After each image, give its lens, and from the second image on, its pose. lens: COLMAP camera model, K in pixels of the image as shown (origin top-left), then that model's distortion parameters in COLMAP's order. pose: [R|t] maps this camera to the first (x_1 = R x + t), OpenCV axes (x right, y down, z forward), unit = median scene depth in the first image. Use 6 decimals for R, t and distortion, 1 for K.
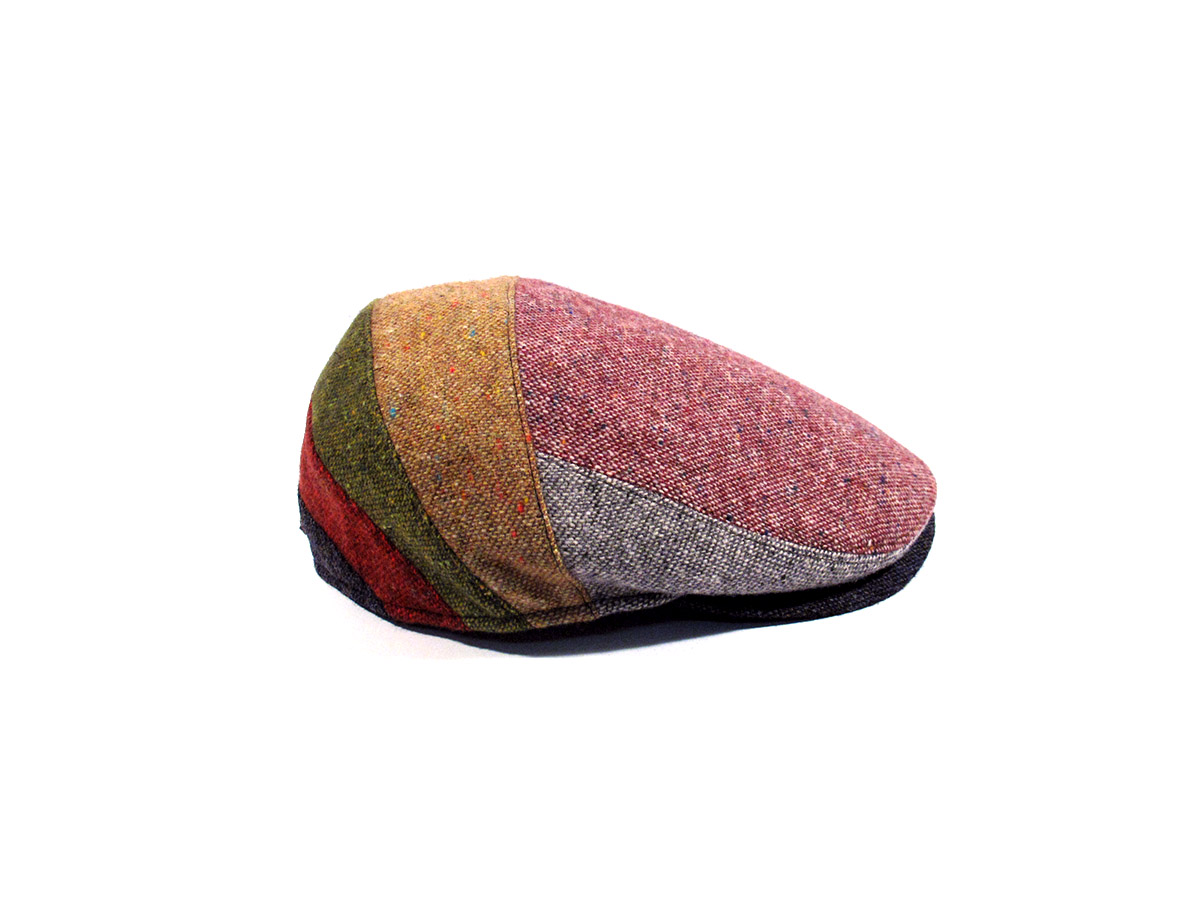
lens RADIAL K [[1798.3, 0, 607.7], [0, 1798.3, 443.6], [0, 0, 1]] dist [-0.221010, 0.000000]
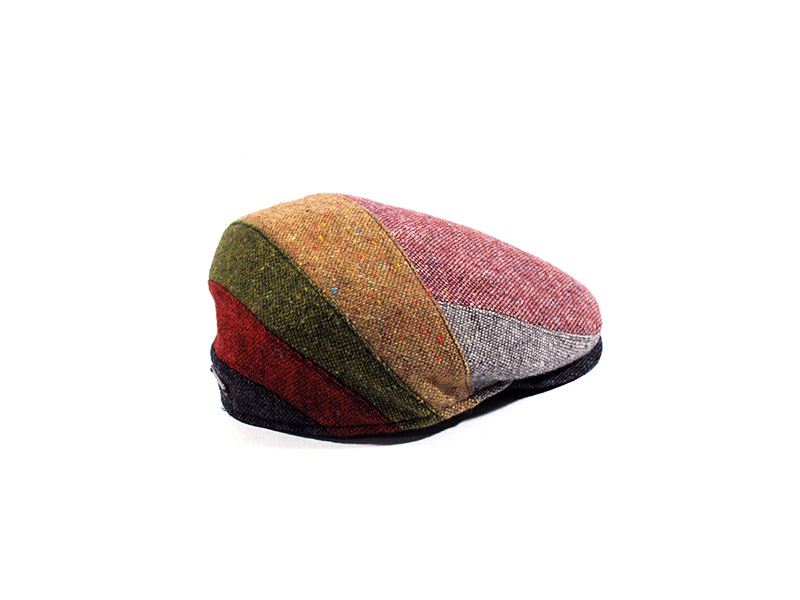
lens RADIAL K [[1198.8, 0, 399.1], [0, 1198.8, 299.6], [0, 0, 1]] dist [-0.221010, 0.000000]
pose [[0.884499, -0.163316, 0.437023, -0.484851], [0.166629, 0.985531, 0.031052, -0.031592], [-0.435771, 0.045355, 0.898914, 0.118118]]
